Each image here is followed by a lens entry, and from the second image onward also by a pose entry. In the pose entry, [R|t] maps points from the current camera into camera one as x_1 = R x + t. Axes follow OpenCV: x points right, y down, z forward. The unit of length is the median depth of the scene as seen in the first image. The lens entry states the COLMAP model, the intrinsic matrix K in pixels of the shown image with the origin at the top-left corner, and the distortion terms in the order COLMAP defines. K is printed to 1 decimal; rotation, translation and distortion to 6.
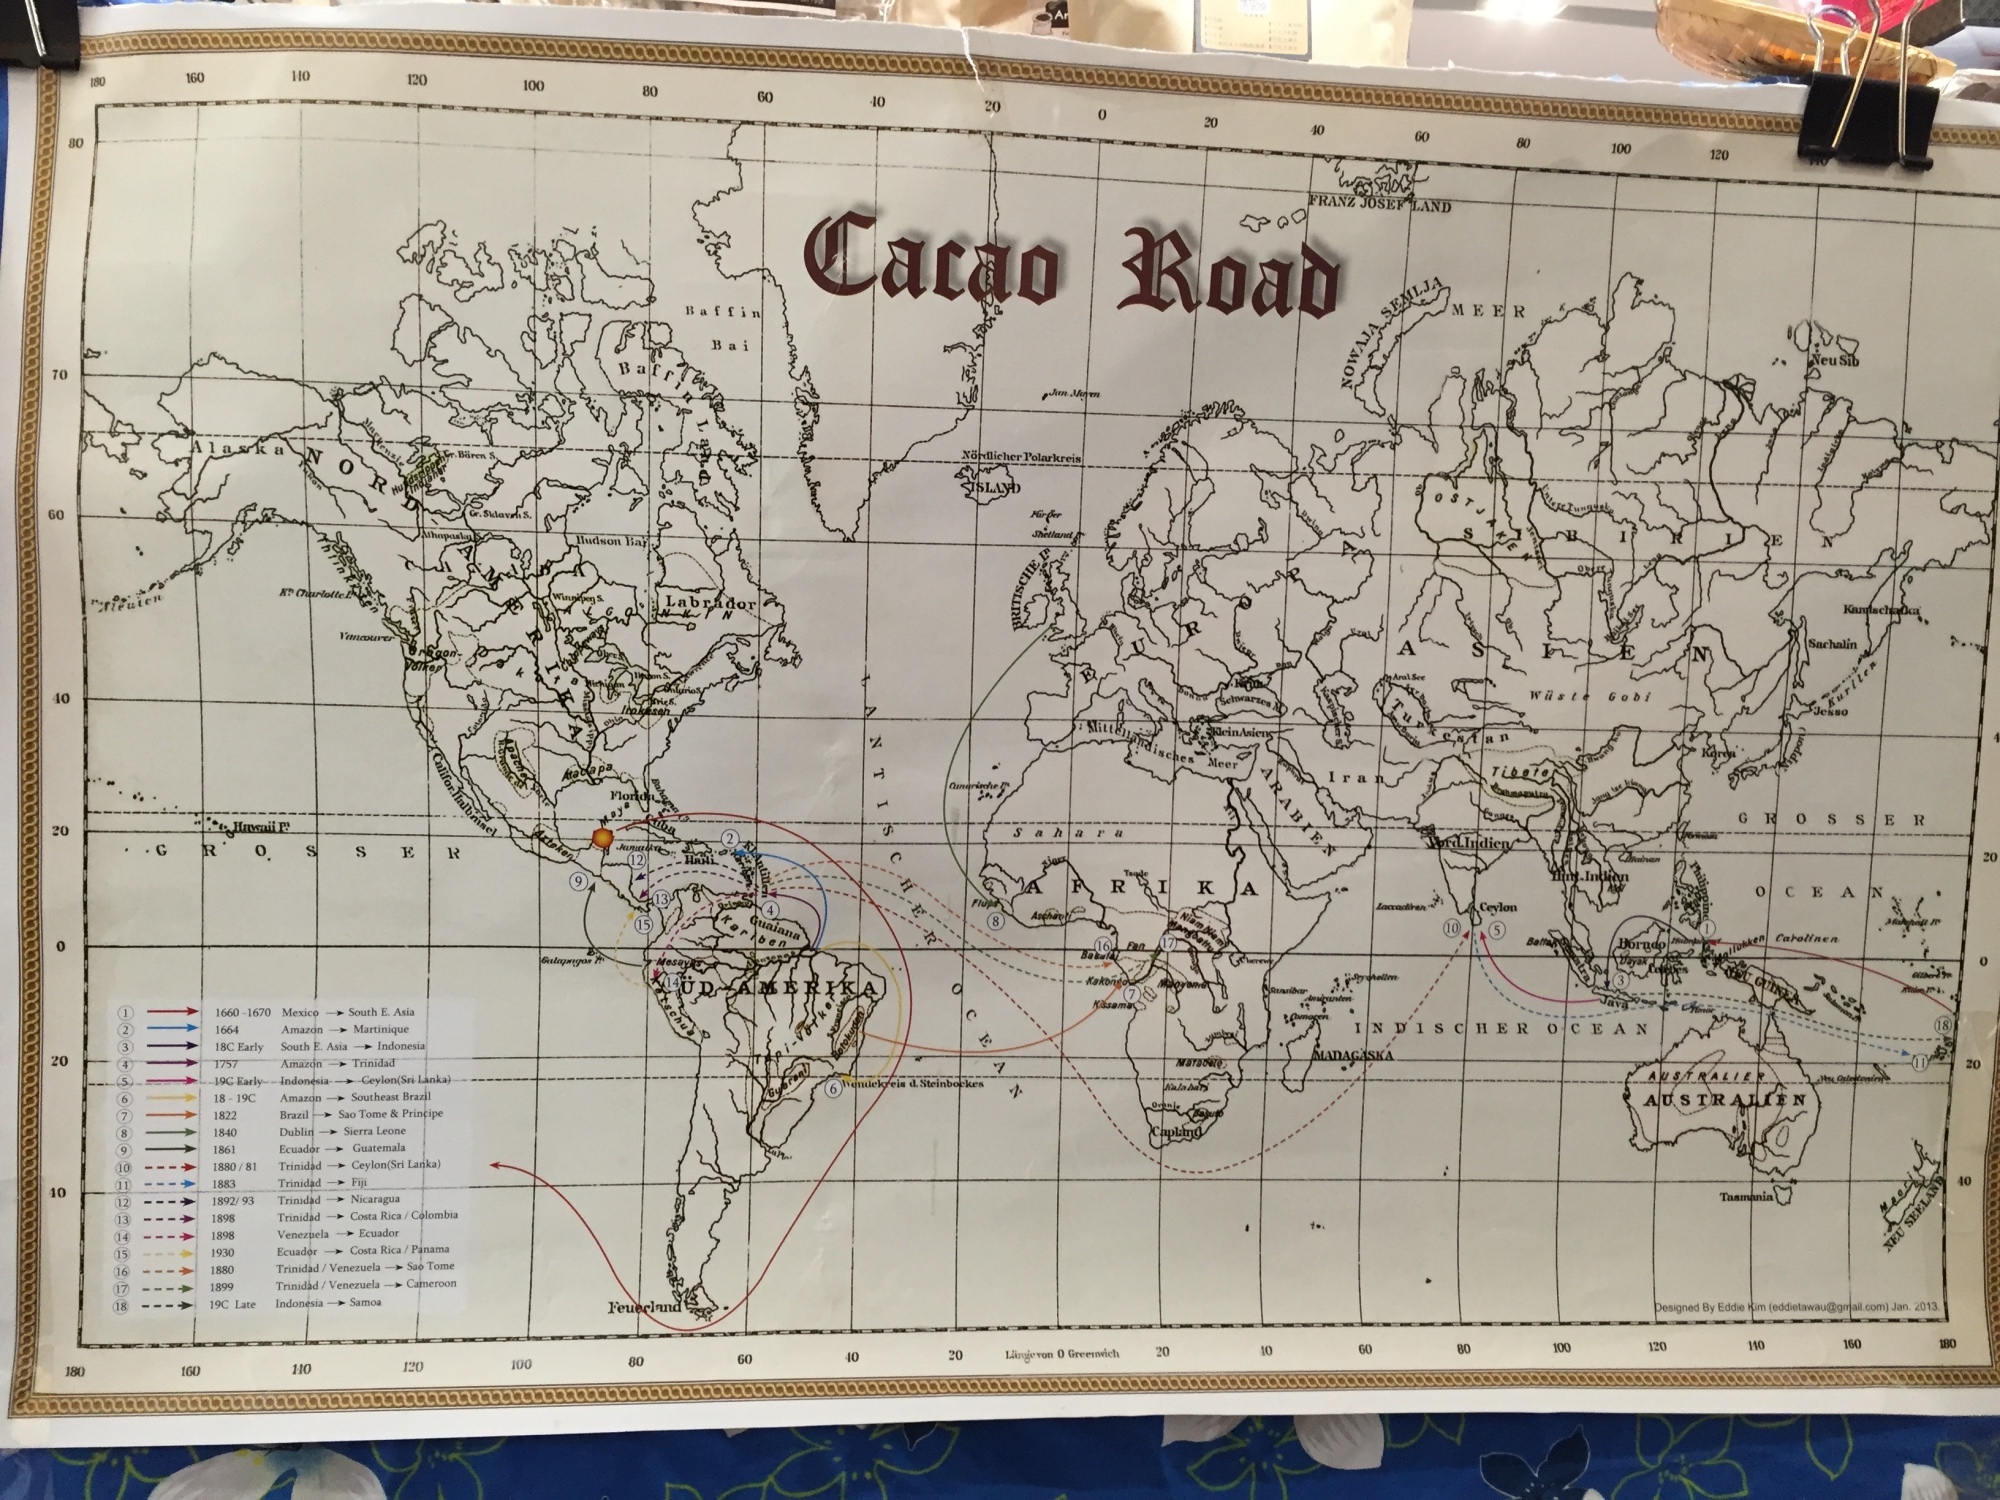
lens RADIAL K [[1832.6, 0, 1016.4], [0, 1832.6, 739.7], [0, 0, 1]] dist [0.072071, -0.100422]
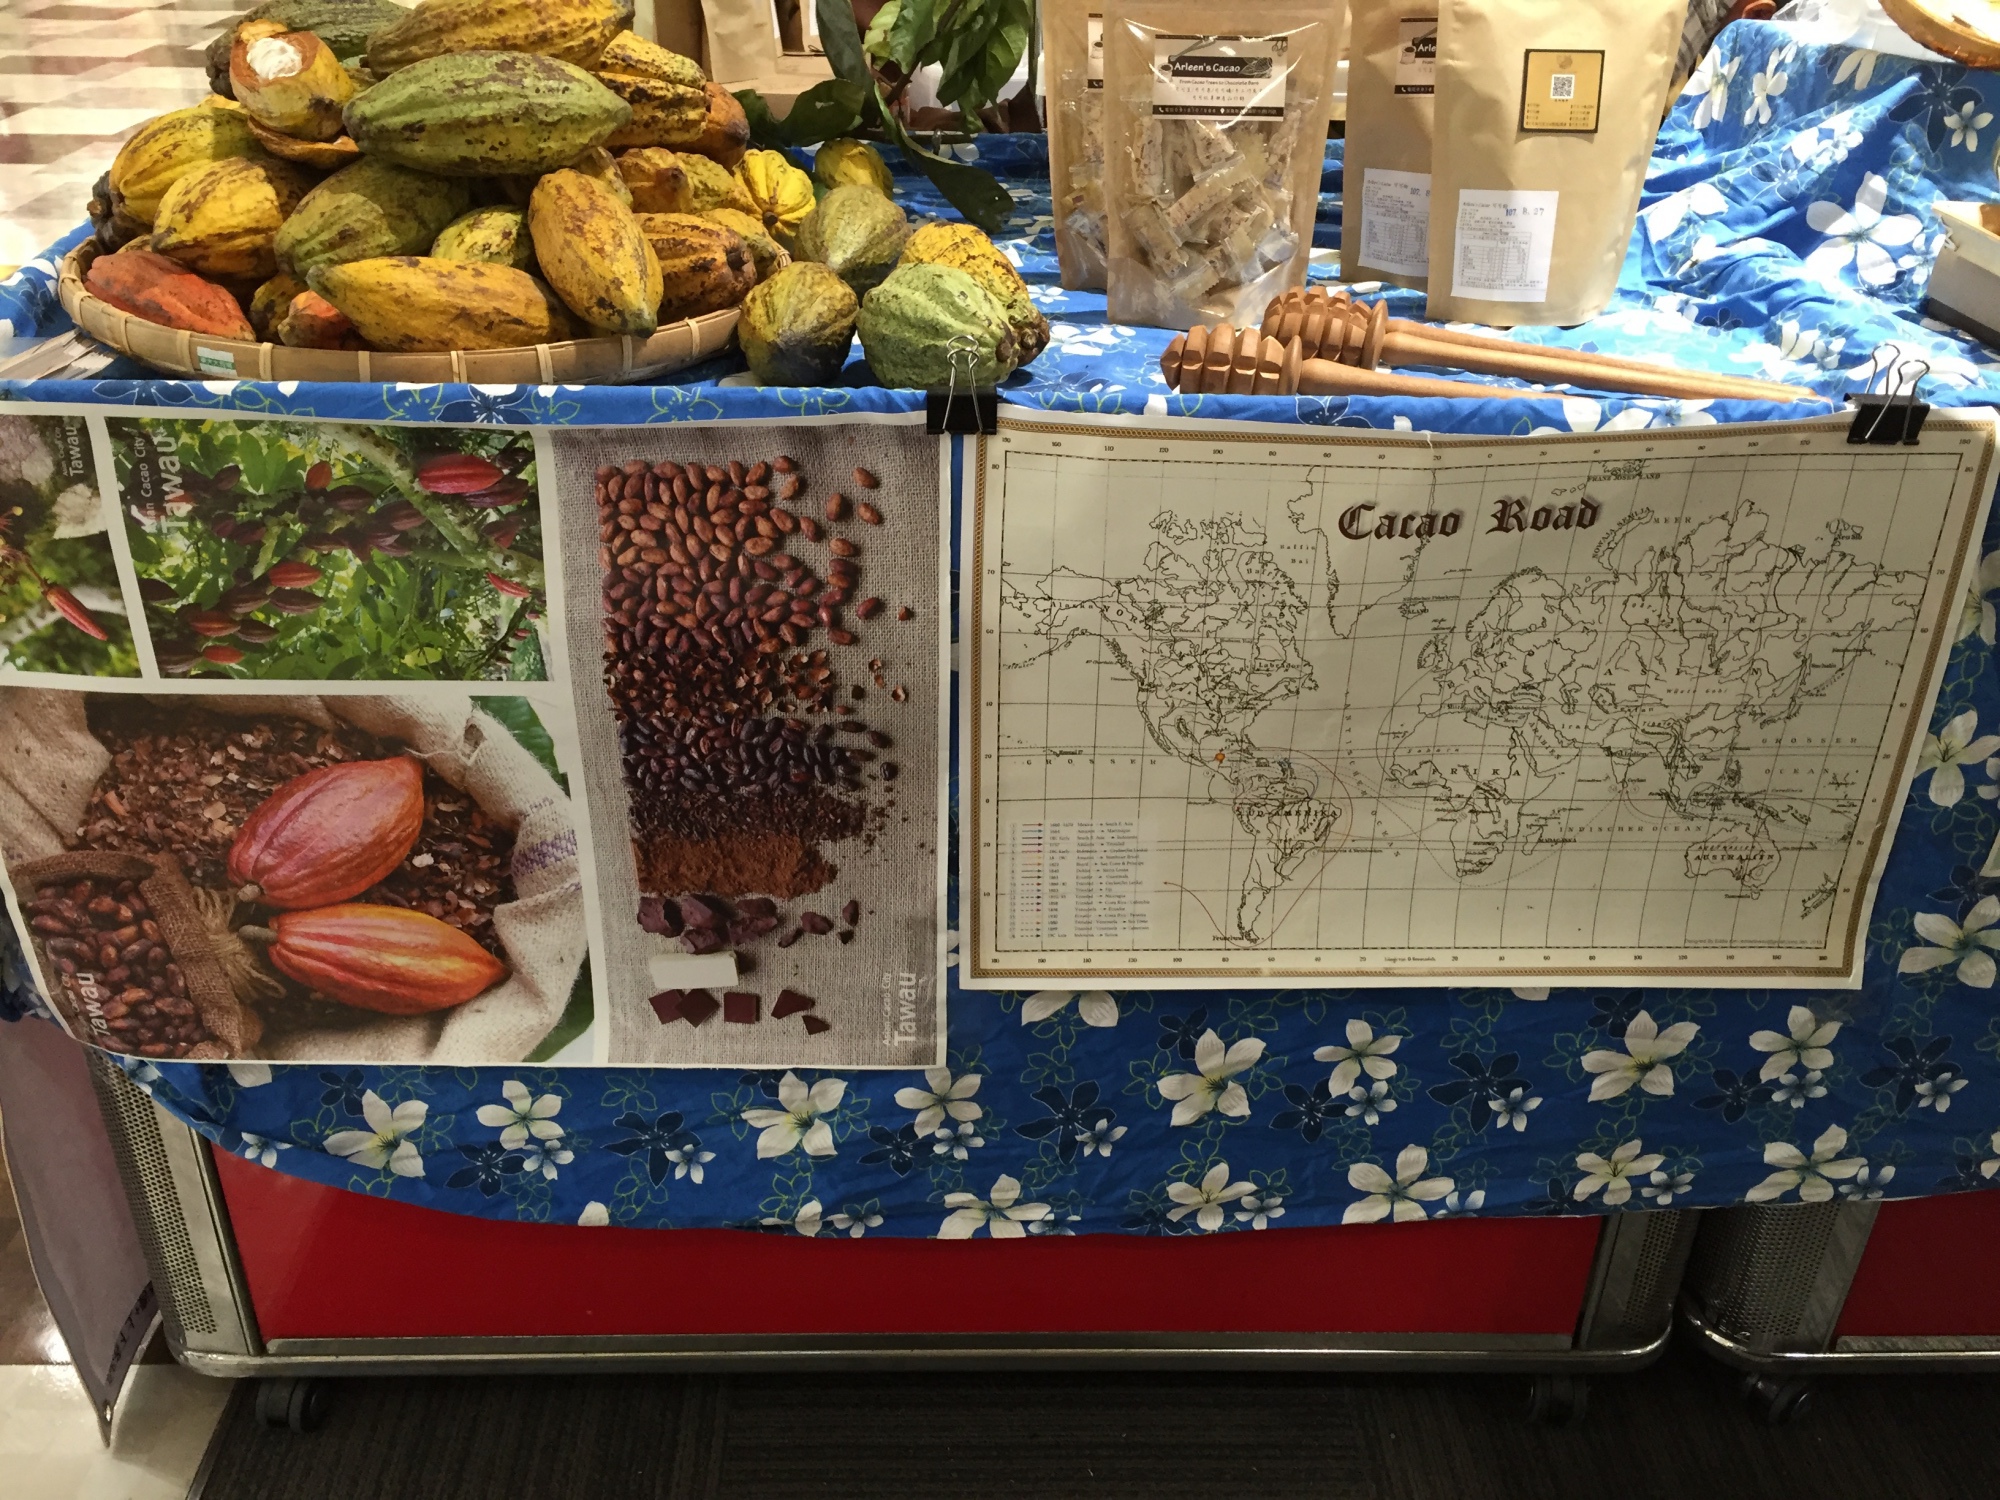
lens RADIAL K [[1832.6, 0, 987.5], [0, 1832.6, 756.8], [0, 0, 1]] dist [0.072071, -0.100422]
pose [[0.996774, 0.024231, -0.076520, -0.329177], [0.010011, 0.908368, 0.418052, -0.853918], [0.079638, -0.417470, 0.905194, -0.995000]]
